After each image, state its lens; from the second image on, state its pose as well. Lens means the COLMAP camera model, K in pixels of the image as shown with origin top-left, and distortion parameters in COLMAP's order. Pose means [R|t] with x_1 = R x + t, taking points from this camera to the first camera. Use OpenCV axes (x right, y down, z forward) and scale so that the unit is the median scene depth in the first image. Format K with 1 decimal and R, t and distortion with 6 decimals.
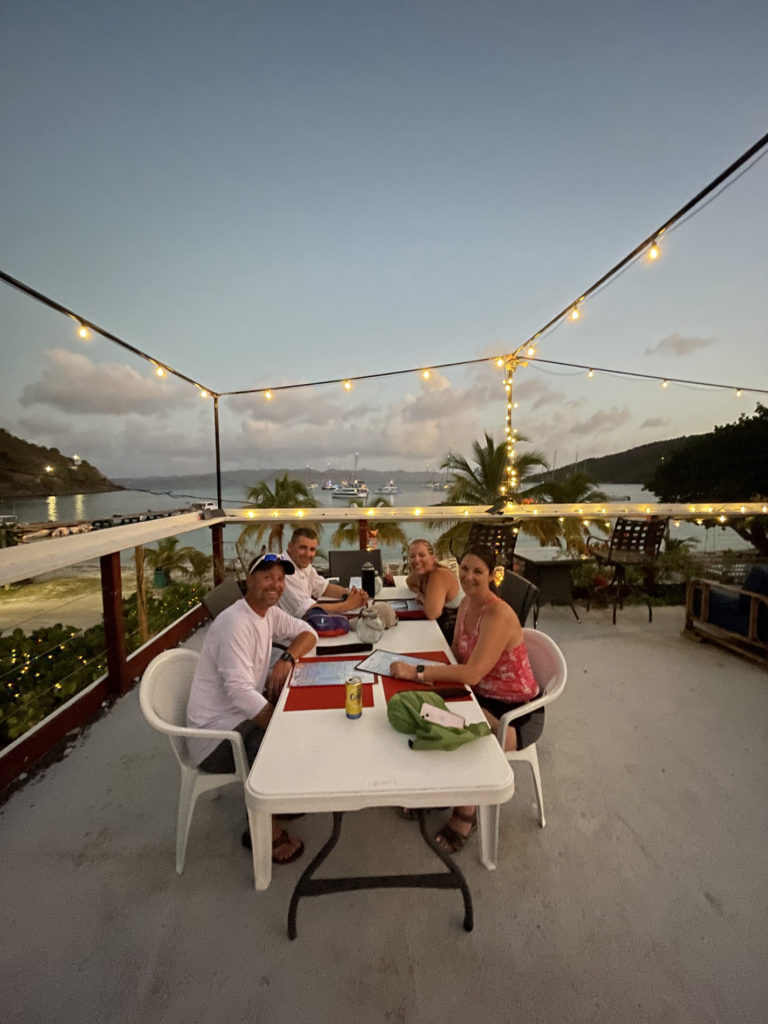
lens RADIAL K [[419.1, 0, 382.2], [0, 419.1, 512.9], [0, 0, 1]] dist [-0.001622, -0.001081]
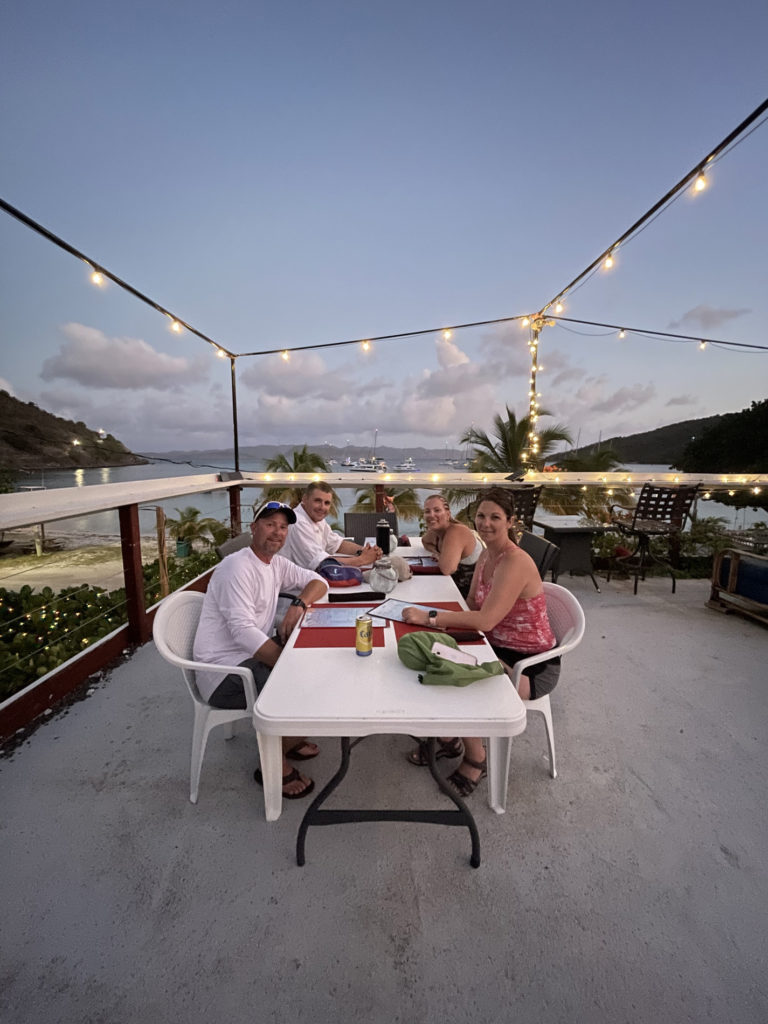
lens RADIAL K [[419.1, 0, 381.7], [0, 419.1, 513.2], [0, 0, 1]] dist [-0.001622, -0.001081]
pose [[0.998887, 0.017900, -0.043647, 0.003366], [-0.015510, 0.998394, 0.054488, 0.029159], [0.044553, -0.053751, 0.997560, 0.010191]]
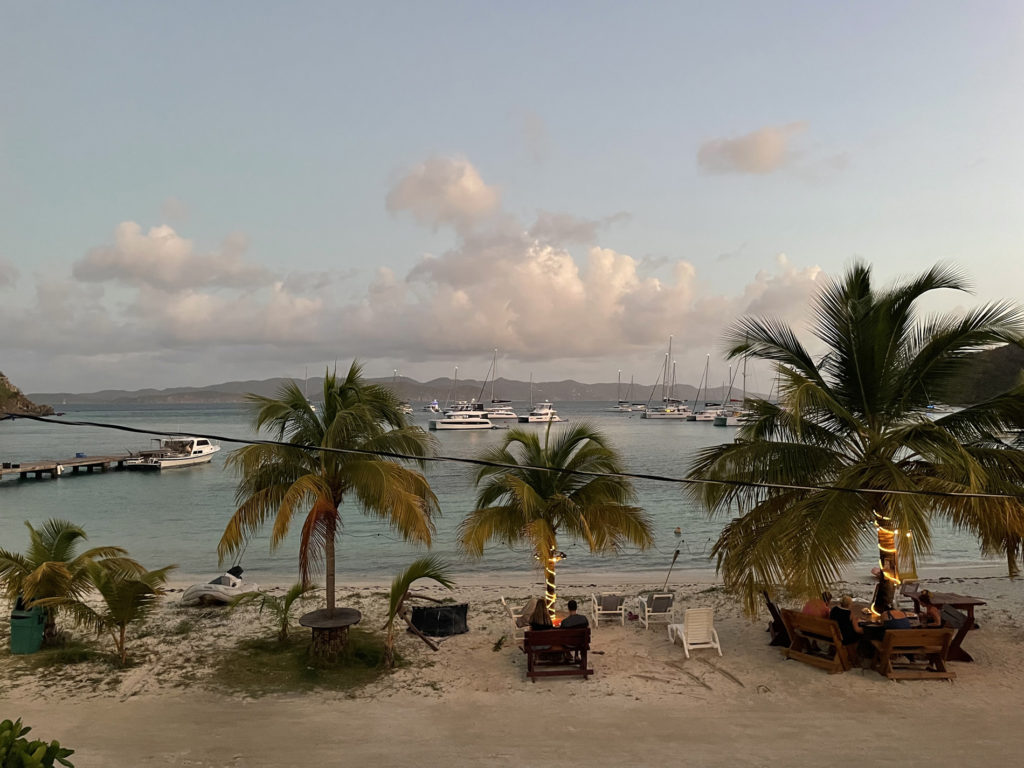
lens RADIAL K [[770.3, 0, 516.1], [0, 770.3, 380.9], [0, 0, 1]] dist [0.041159, -0.039934]
pose [[0.999746, 0.004195, -0.022163, -0.200601], [-0.006433, 0.994777, -0.101866, -0.023025], [0.021620, 0.101983, 0.994551, 1.000366]]
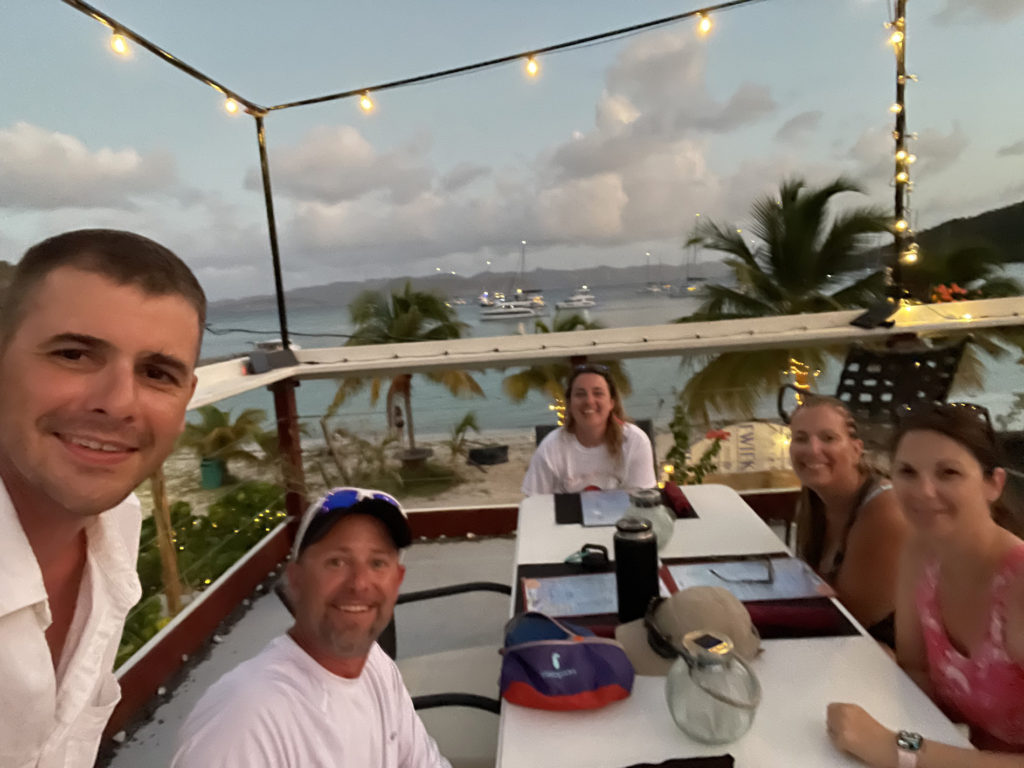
lens RADIAL K [[708.9, 0, 505.6], [0, 708.9, 386.3], [0, 0, 1]] dist [0.069782, -0.052573]
pose [[0.993849, -0.049148, -0.099239, -0.050968], [0.055025, 0.996835, 0.057377, -0.000940], [0.096105, -0.062485, 0.993408, 0.190793]]
